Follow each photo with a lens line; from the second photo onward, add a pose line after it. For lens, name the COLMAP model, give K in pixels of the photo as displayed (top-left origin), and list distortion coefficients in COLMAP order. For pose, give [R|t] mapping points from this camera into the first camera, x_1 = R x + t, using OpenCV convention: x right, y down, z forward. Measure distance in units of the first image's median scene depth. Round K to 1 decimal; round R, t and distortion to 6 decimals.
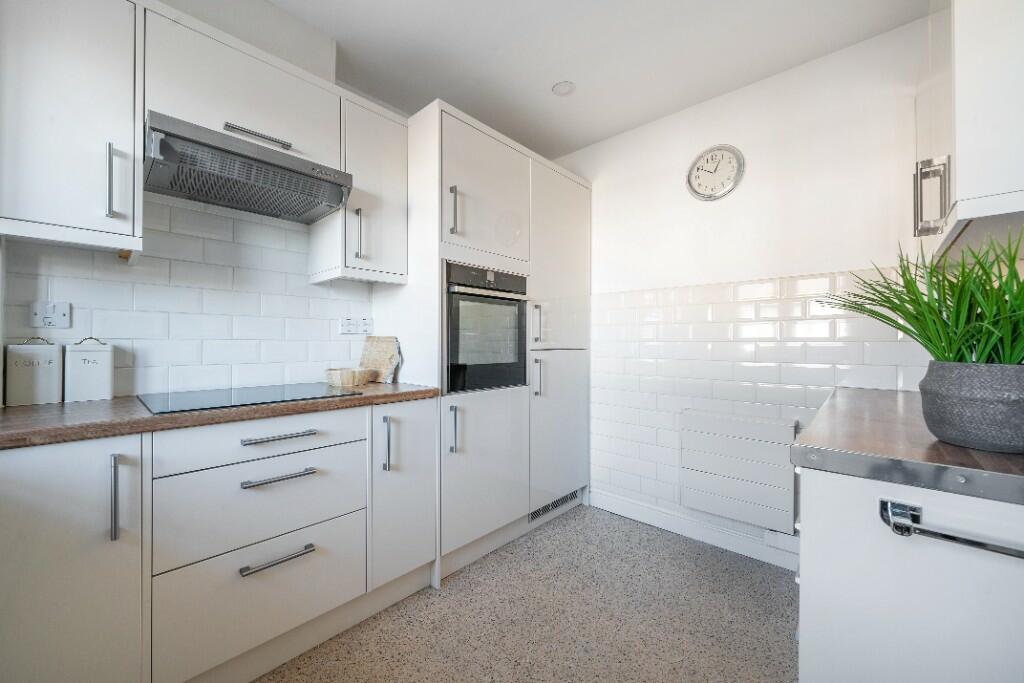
lens RADIAL K [[393.1, 0, 505.5], [0, 393.1, 340.6], [0, 0, 1]] dist [-0.002297, -0.000244]
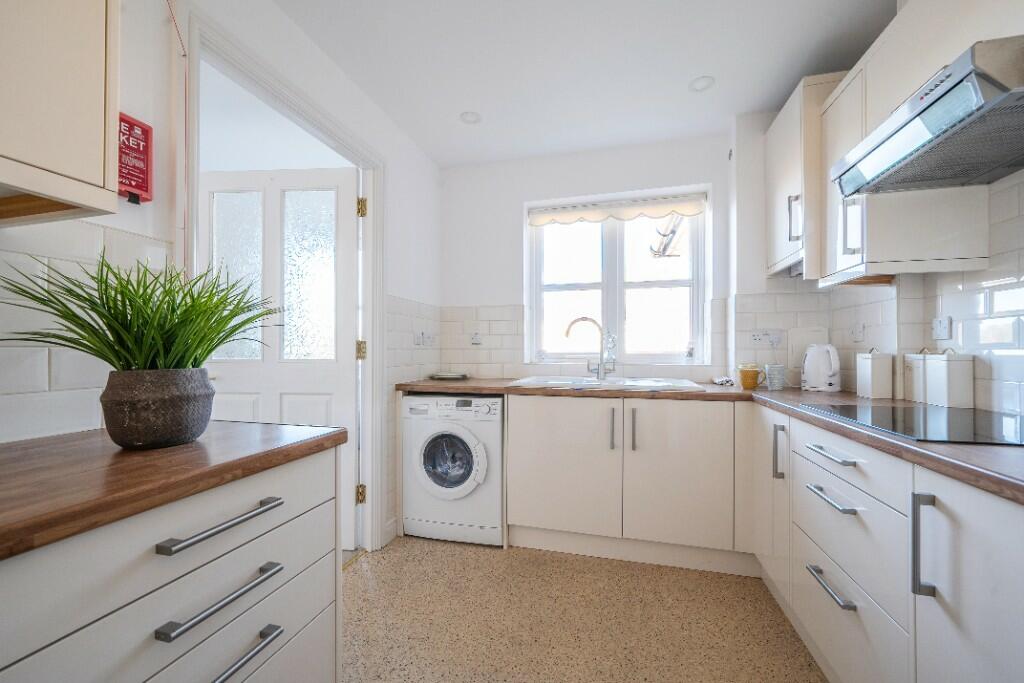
lens RADIAL K [[393.1, 0, 505.5], [0, 393.1, 340.6], [0, 0, 1]] dist [-0.002297, -0.000244]
pose [[-0.996617, 0.000193, 0.082182, 0.014723], [-0.000436, 0.999971, -0.007638, -0.020886], [-0.082181, -0.007648, -0.996588, 2.150053]]
